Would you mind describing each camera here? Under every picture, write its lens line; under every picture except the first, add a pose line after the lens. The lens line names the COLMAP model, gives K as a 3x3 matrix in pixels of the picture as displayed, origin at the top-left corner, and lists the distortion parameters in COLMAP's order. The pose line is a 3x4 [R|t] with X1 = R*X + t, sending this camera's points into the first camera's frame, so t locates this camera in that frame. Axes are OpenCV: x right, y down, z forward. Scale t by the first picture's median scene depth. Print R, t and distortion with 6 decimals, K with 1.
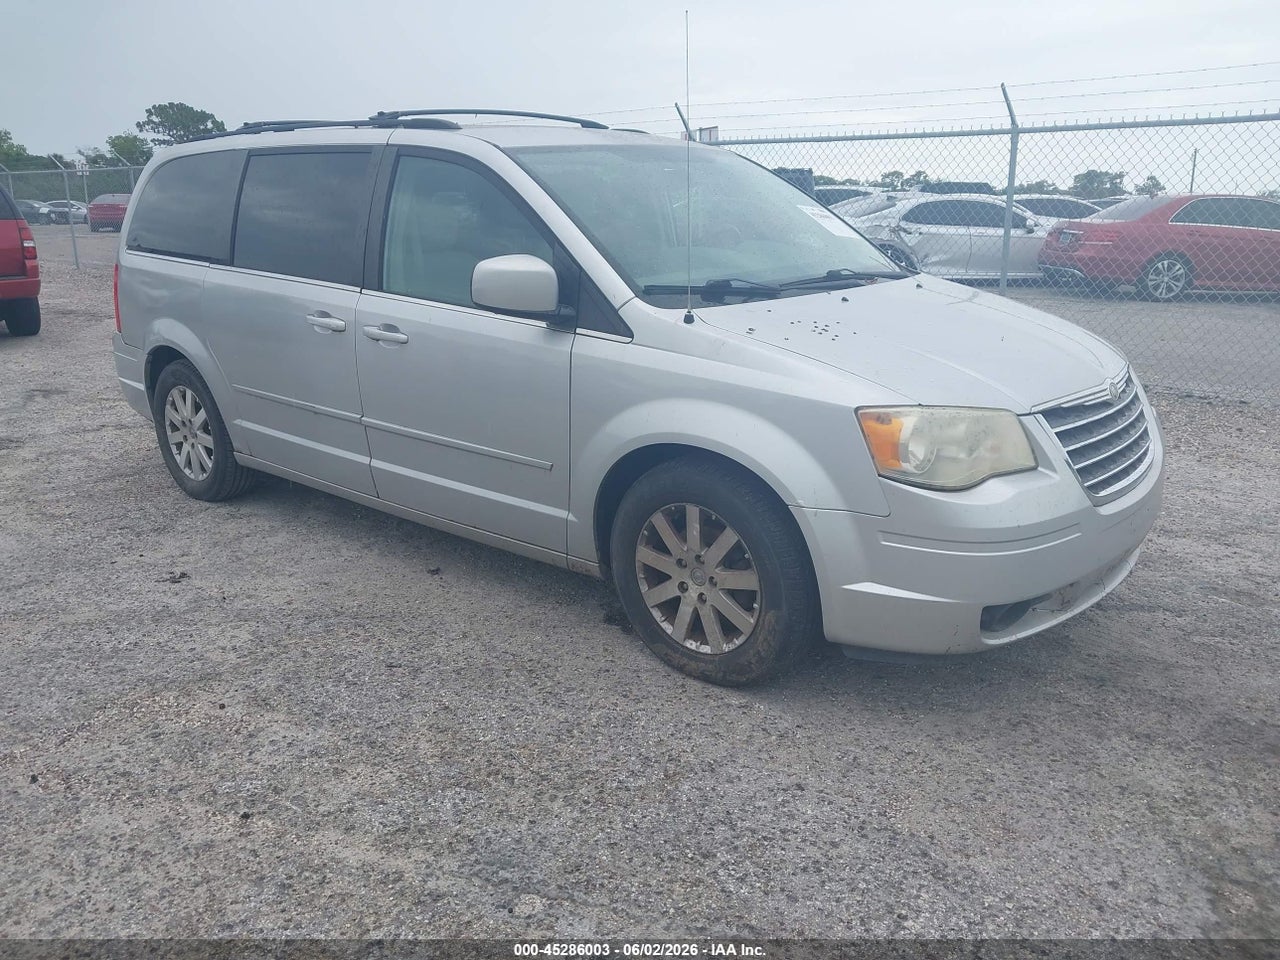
lens RADIAL K [[1026.3, 0, 640.0], [0, 1026.3, 480.0], [0, 0, 1]] dist [-0.000624, -0.000746]
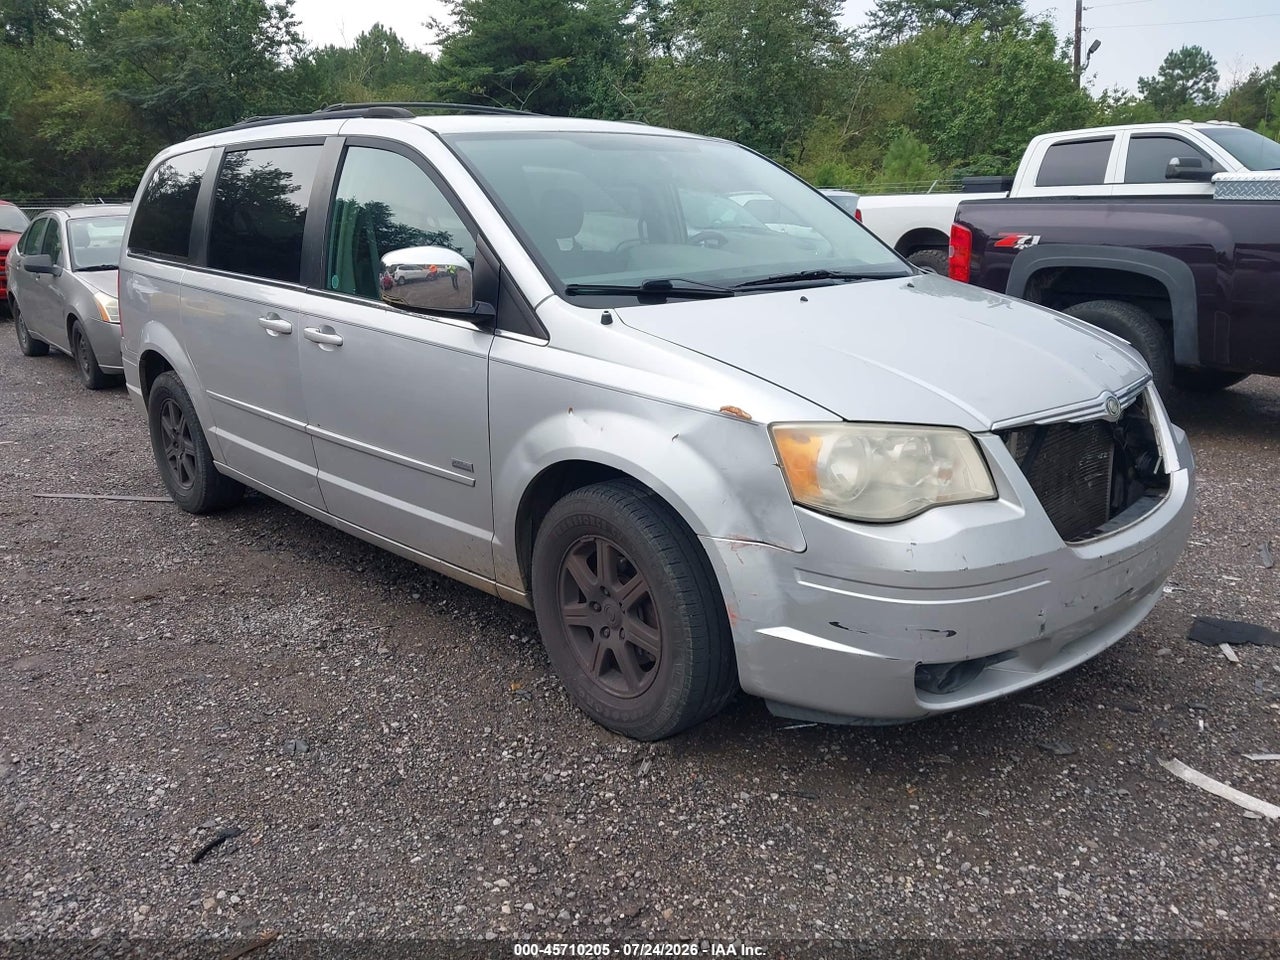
lens RADIAL K [[1026.3, 0, 640.0], [0, 1026.3, 480.0], [0, 0, 1]] dist [-0.000624, -0.000746]
pose [[0.995708, 0.022738, -0.089717, 0.153603], [-0.024154, 0.999600, -0.014727, -0.006622], [0.089346, 0.016831, 0.995858, 0.126350]]
